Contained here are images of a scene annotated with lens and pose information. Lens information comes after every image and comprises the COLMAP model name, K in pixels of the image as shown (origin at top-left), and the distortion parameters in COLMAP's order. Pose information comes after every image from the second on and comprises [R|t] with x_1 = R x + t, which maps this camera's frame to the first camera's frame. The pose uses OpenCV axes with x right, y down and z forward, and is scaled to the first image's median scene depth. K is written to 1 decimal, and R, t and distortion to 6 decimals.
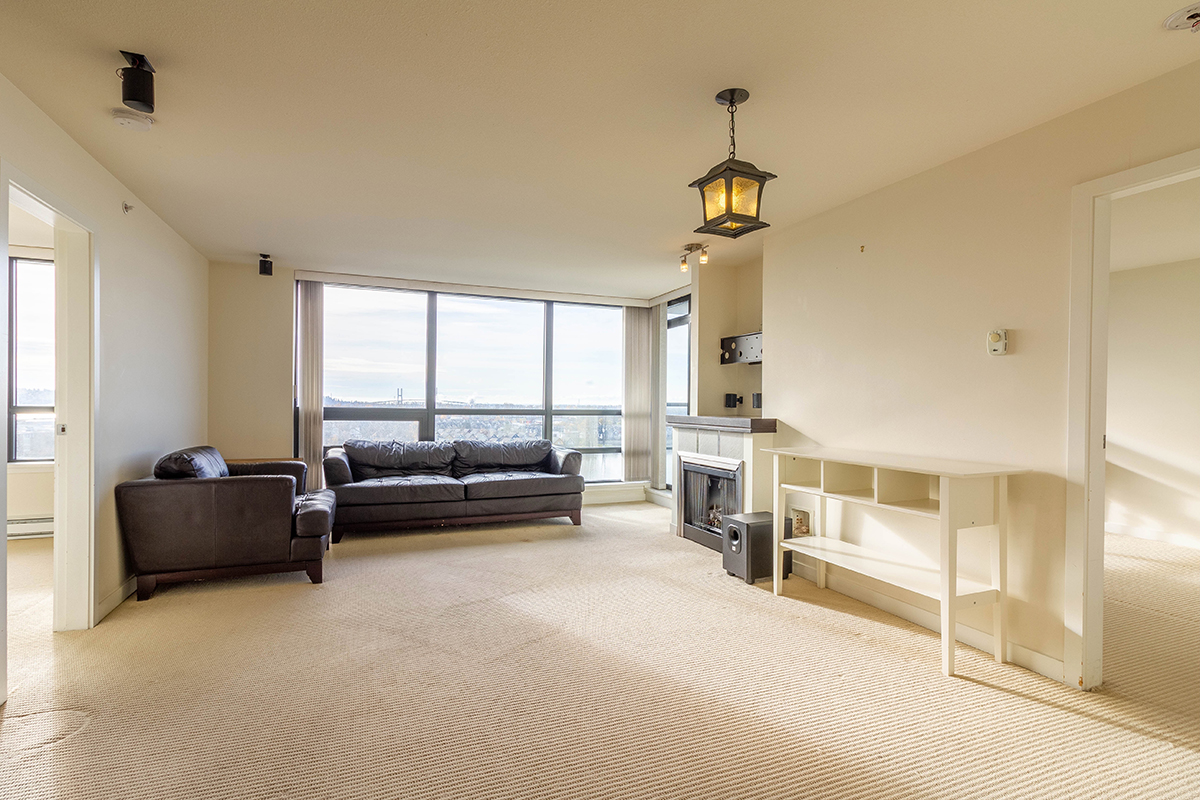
lens RADIAL K [[561.1, 0, 605.3], [0, 561.1, 406.7], [0, 0, 1]] dist [0.008607, -0.000241]
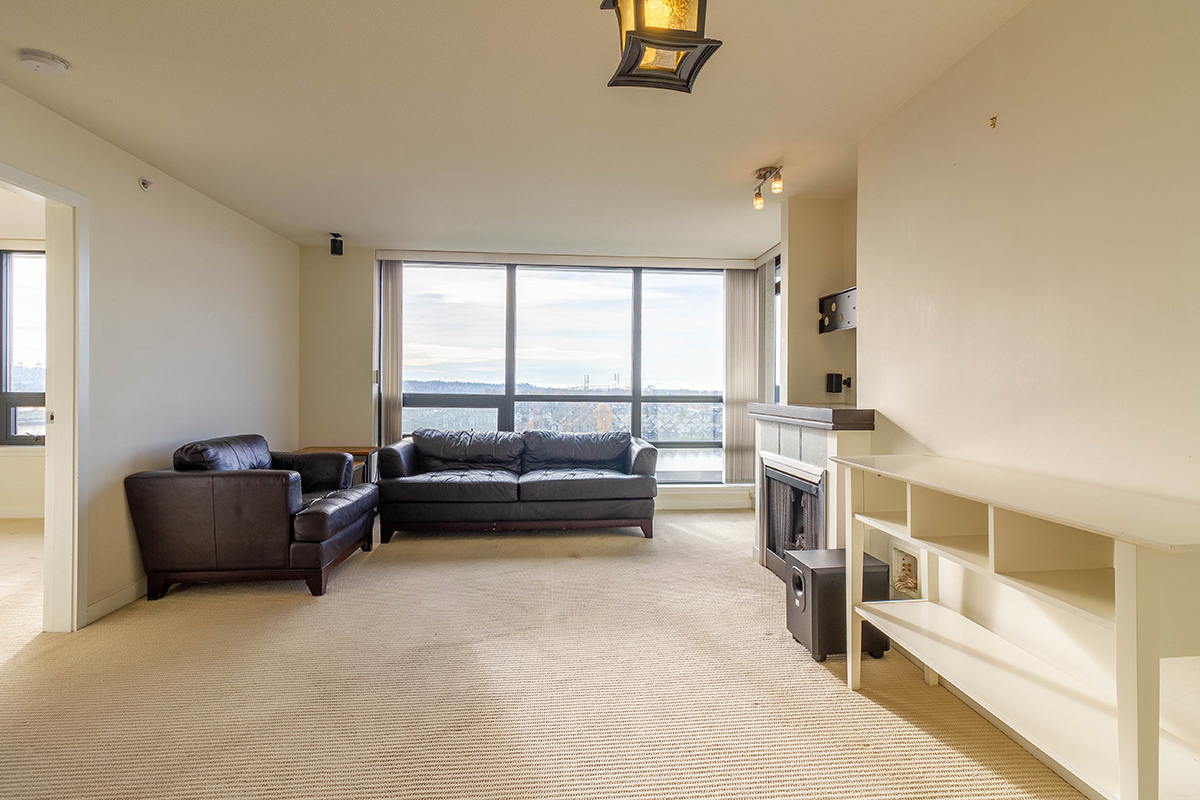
lens RADIAL K [[561.1, 0, 655.6], [0, 561.1, 390.8], [0, 0, 1]] dist [0.008607, -0.000241]
pose [[0.969563, -0.003191, -0.244823, 0.180094], [0.002524, 0.999992, -0.003039, 0.000609], [0.244831, 0.002329, 0.969563, 0.240901]]
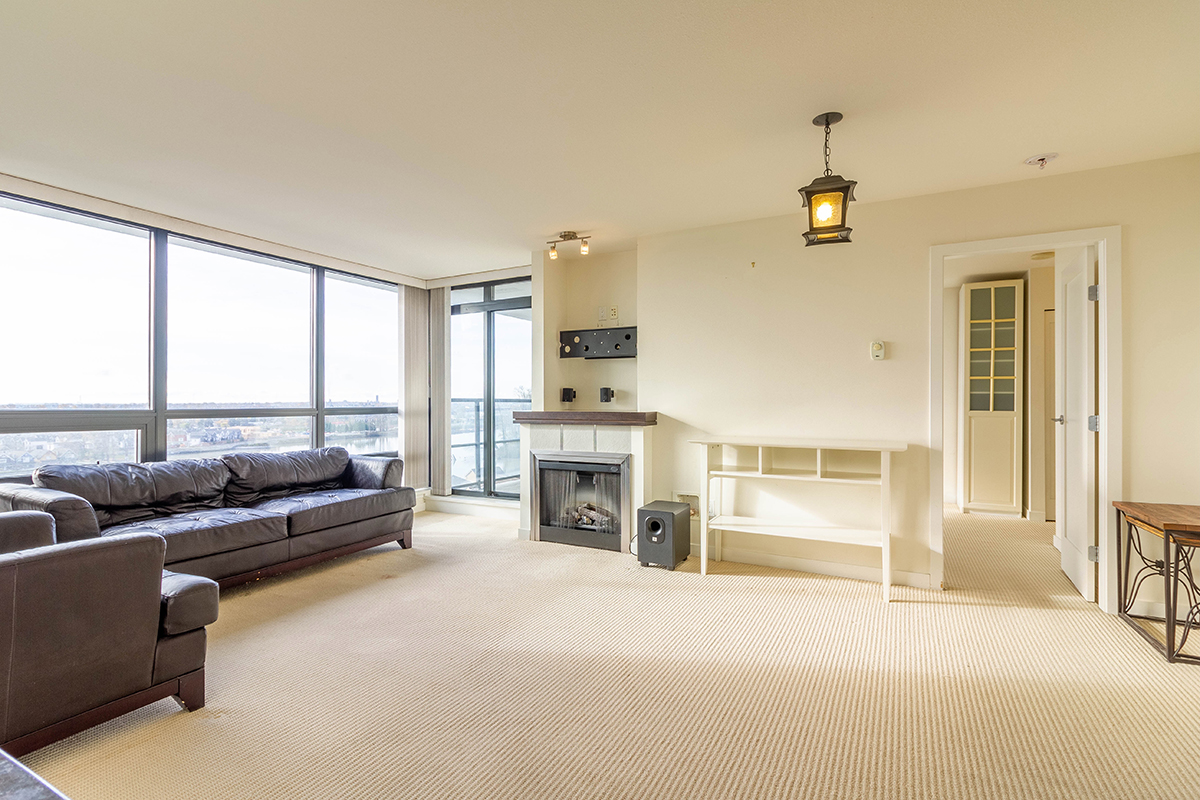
lens RADIAL K [[561.1, 0, 603.8], [0, 561.1, 401.3], [0, 0, 1]] dist [0.008607, -0.000241]
pose [[0.779724, -0.015231, 0.625938, -0.377703], [0.014124, 0.999878, 0.006736, -0.005850], [-0.625964, 0.003589, 0.779844, 0.203916]]
